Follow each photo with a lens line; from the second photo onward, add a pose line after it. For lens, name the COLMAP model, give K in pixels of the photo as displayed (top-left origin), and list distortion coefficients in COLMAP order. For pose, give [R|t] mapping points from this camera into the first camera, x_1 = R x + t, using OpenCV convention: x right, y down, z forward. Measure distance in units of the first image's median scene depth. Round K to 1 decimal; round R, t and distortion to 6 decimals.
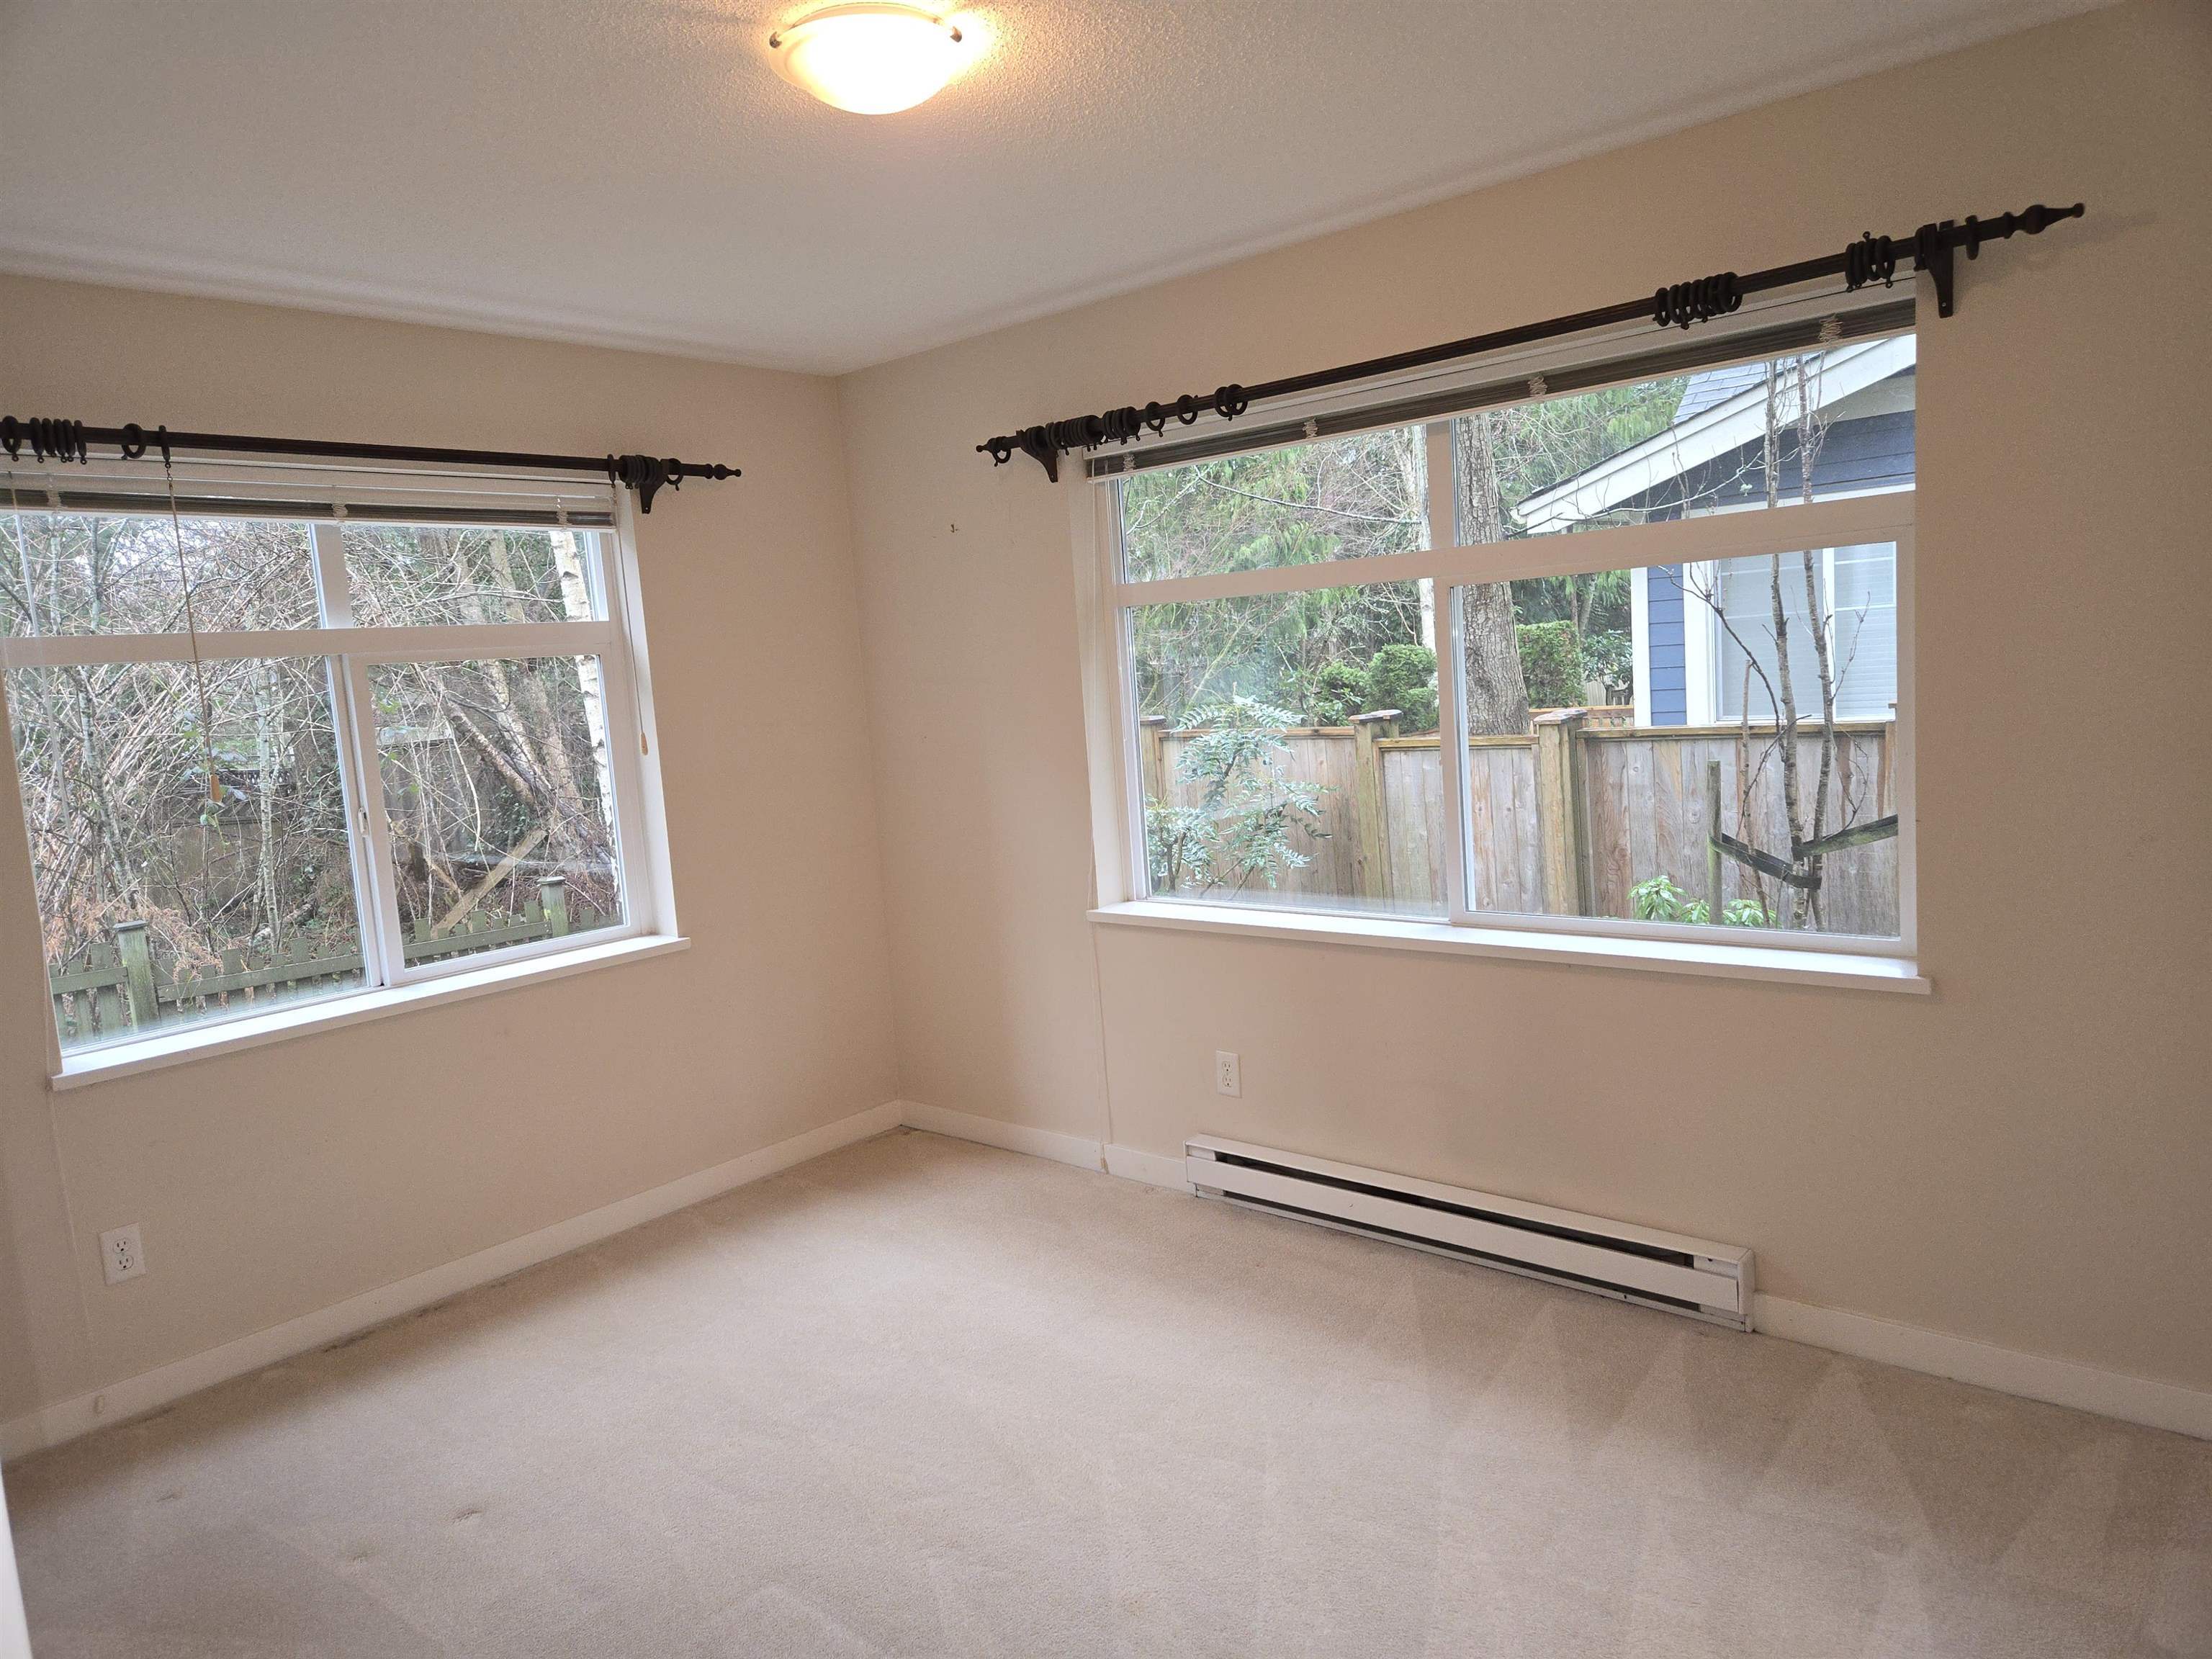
lens RADIAL K [[1473.6, 0, 1104.9], [0, 1473.6, 822.9], [0, 0, 1]] dist [0.064711, -0.047316]
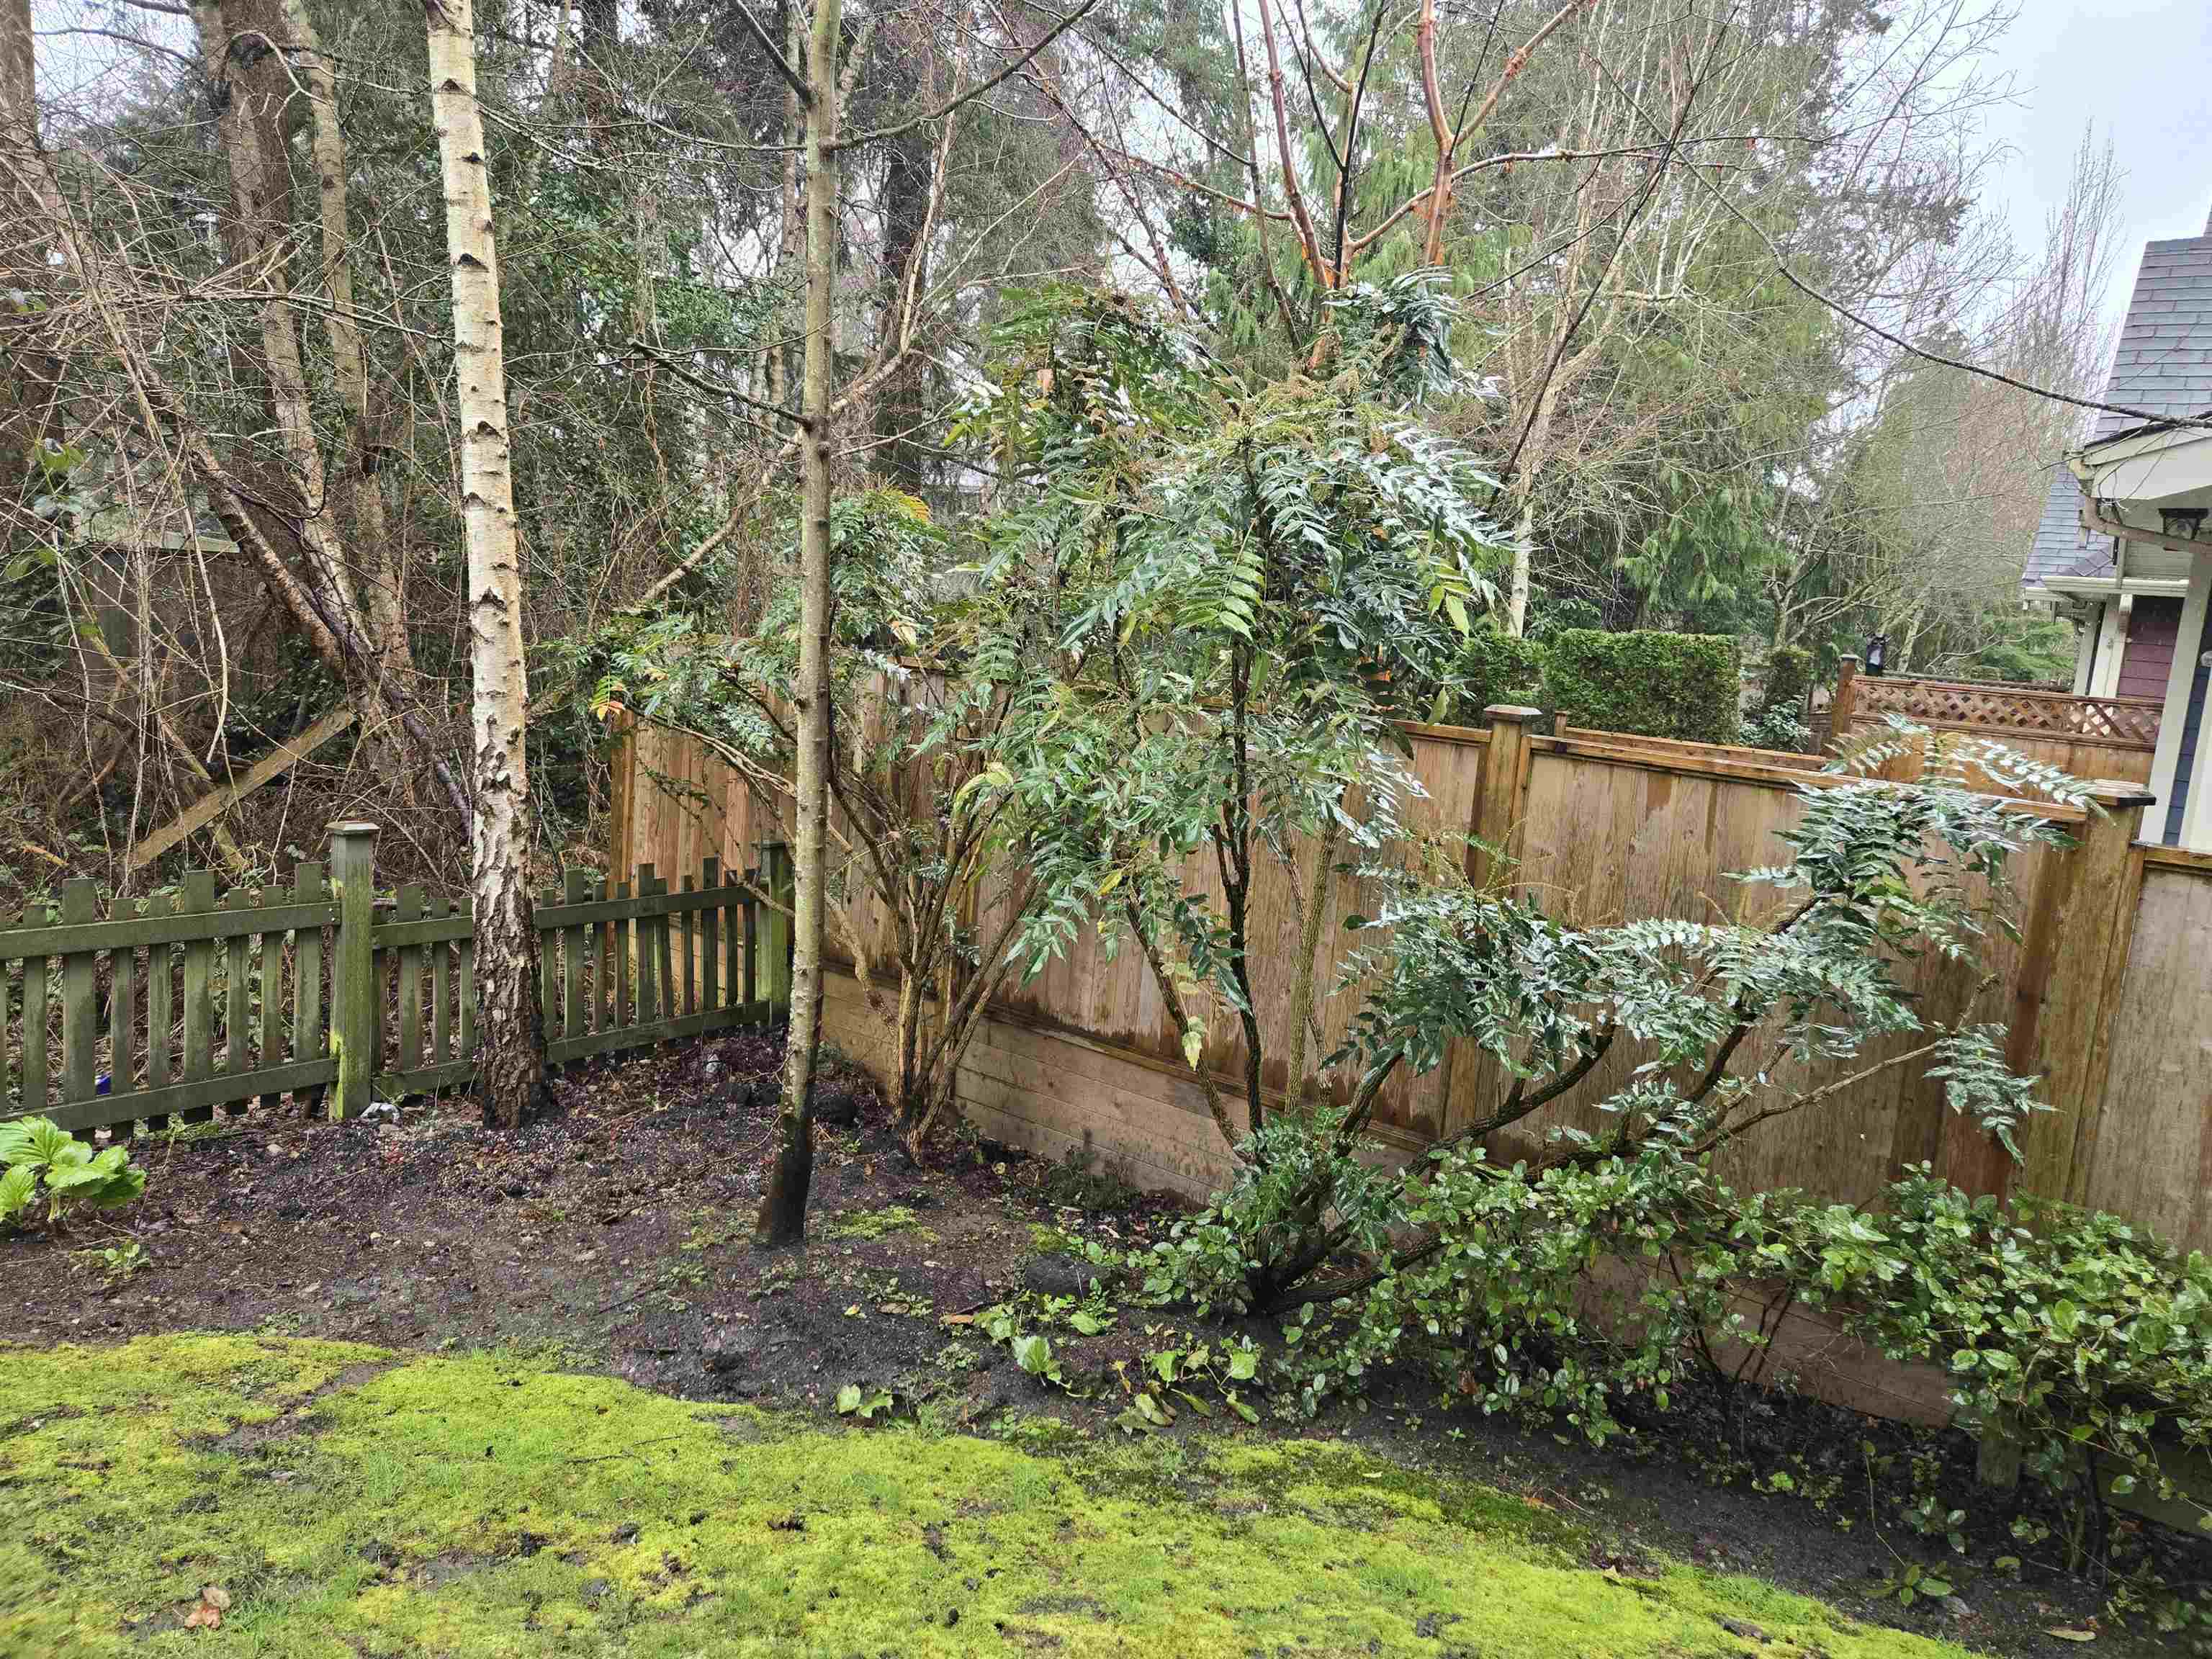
lens RADIAL K [[1473.6, 0, 1103.8], [0, 1473.6, 802.1], [0, 0, 1]] dist [0.064711, -0.047316]
pose [[0.983311, 0.145410, 0.109336, -0.208295], [-0.148070, 0.988838, 0.016570, -0.027802], [-0.105707, -0.032483, 0.993867, 0.545024]]
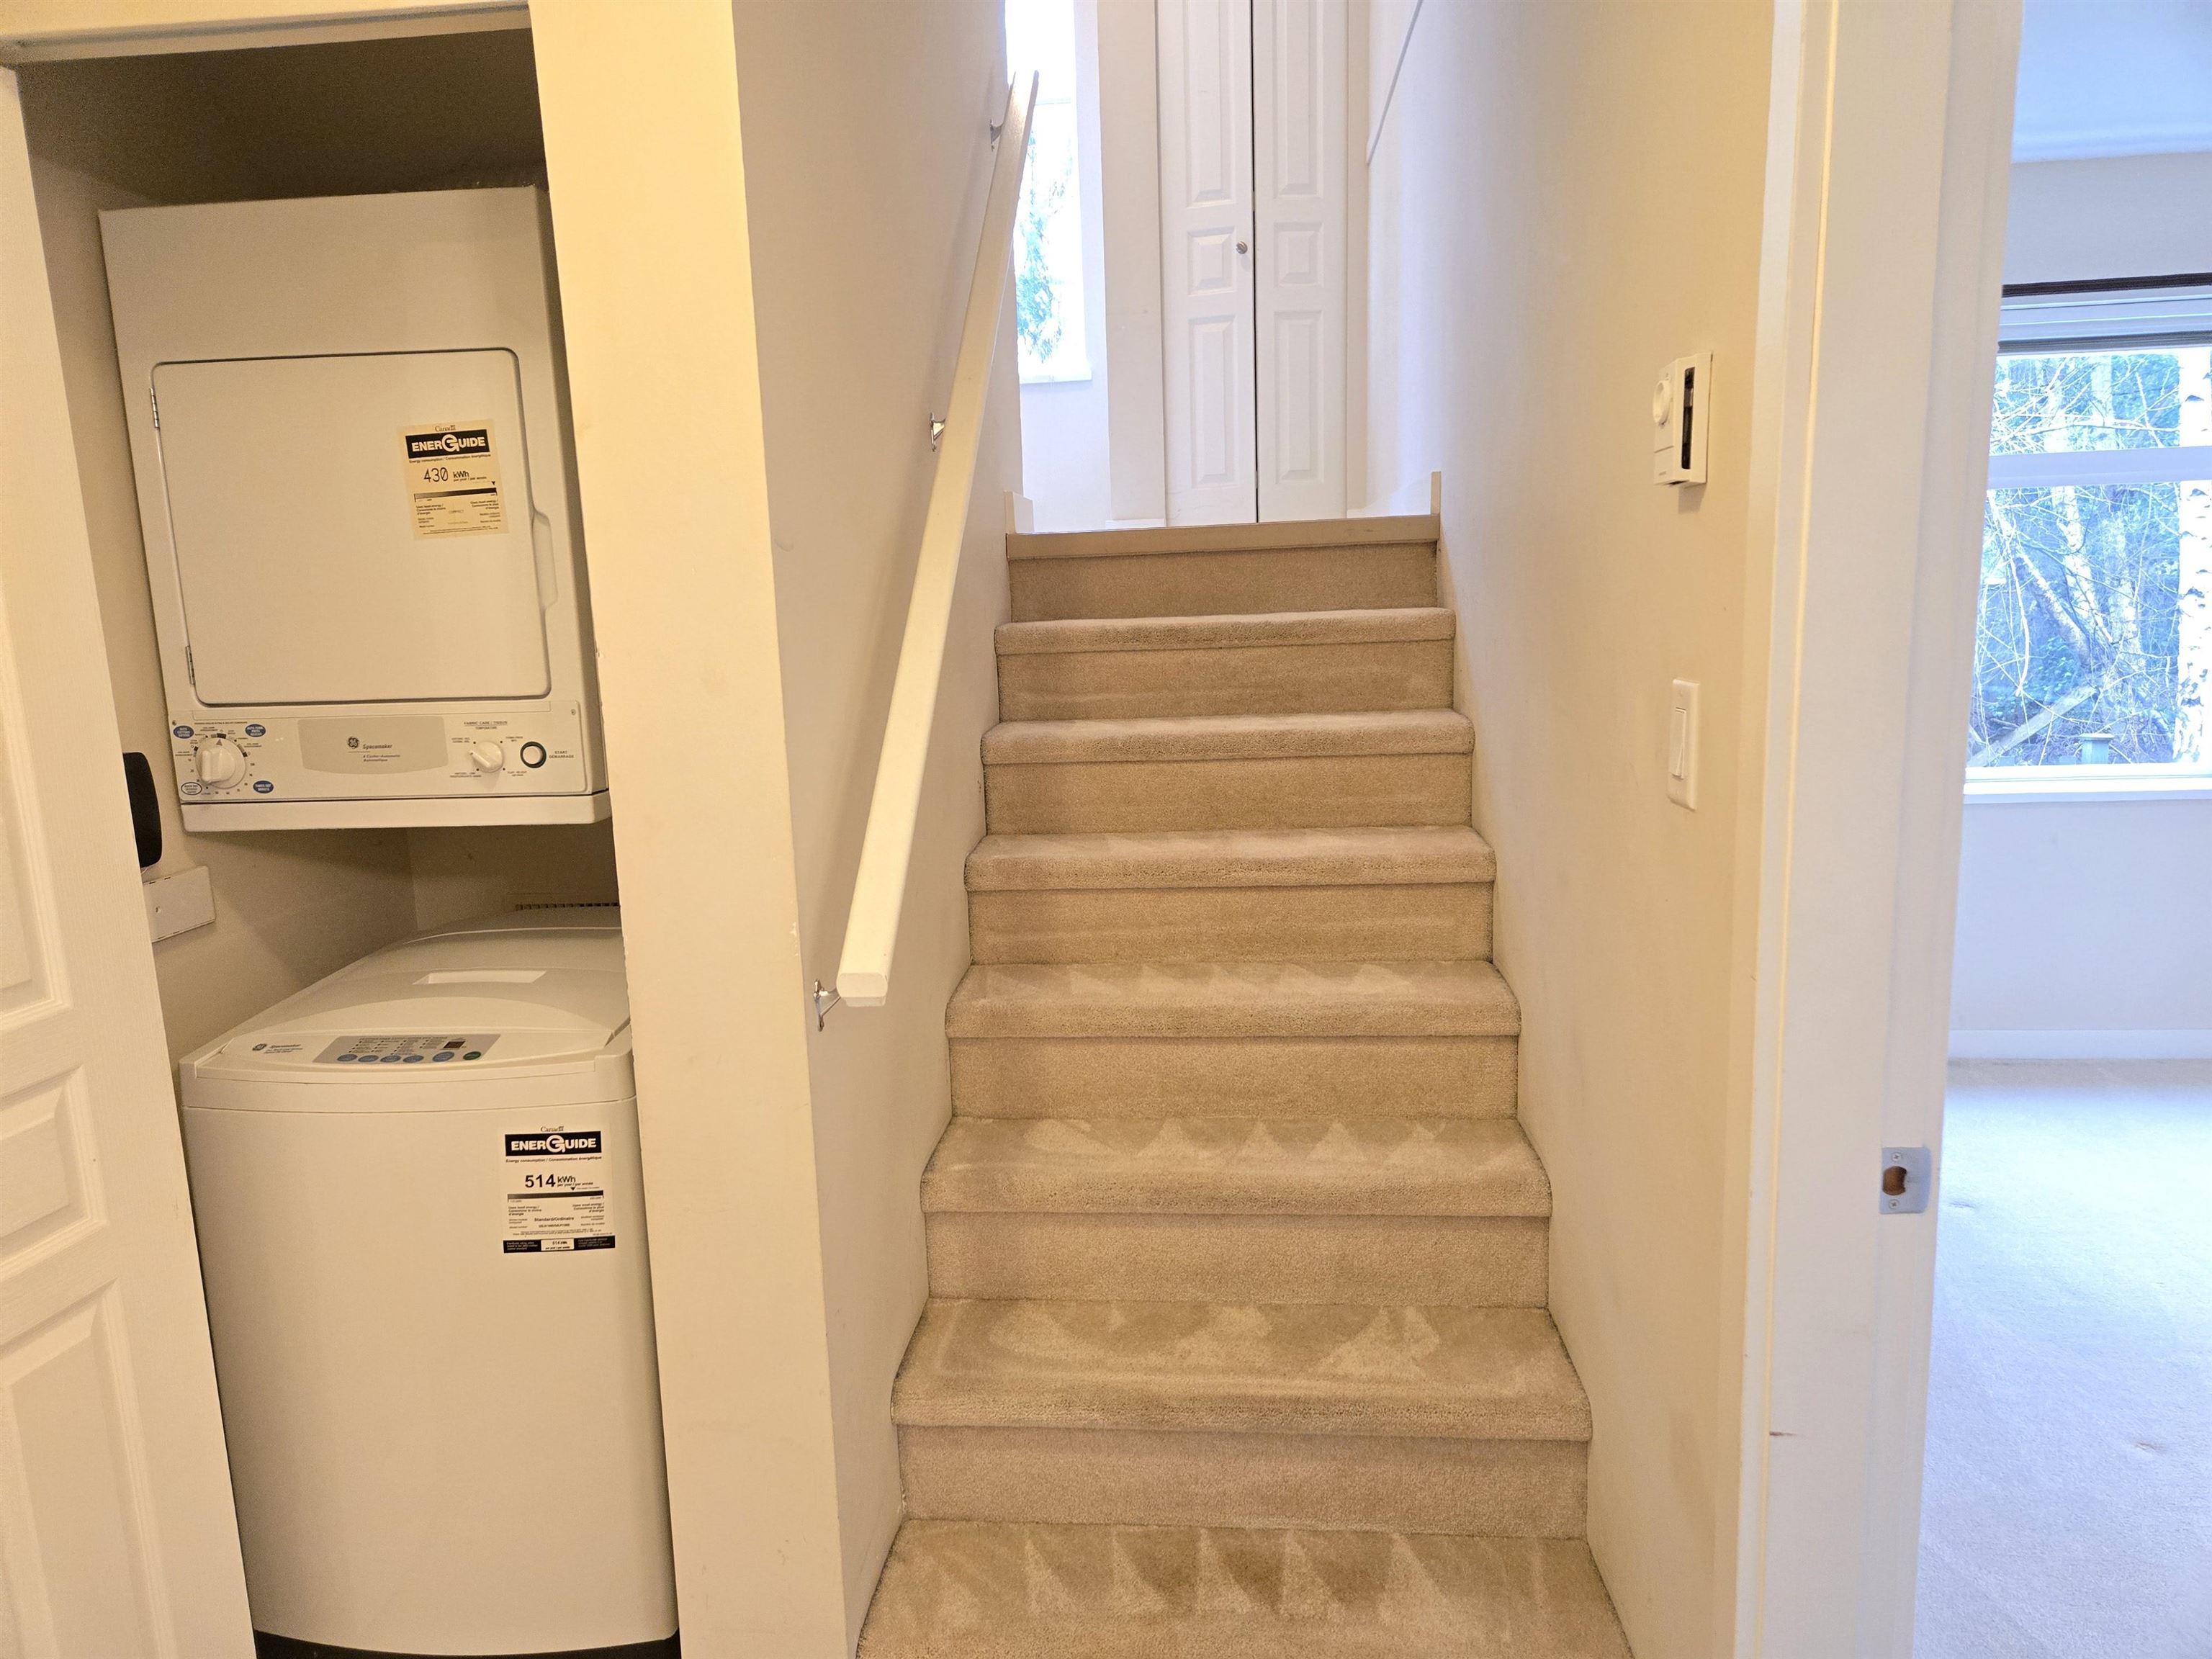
lens RADIAL K [[1473.6, 0, 1112.1], [0, 1473.6, 848.3], [0, 0, 1]] dist [0.064711, -0.047316]
pose [[0.592107, 0.190063, -0.783125, 0.018806], [-0.097227, 0.981539, 0.164707, 0.015698], [0.799972, -0.021383, 0.599656, -0.084232]]
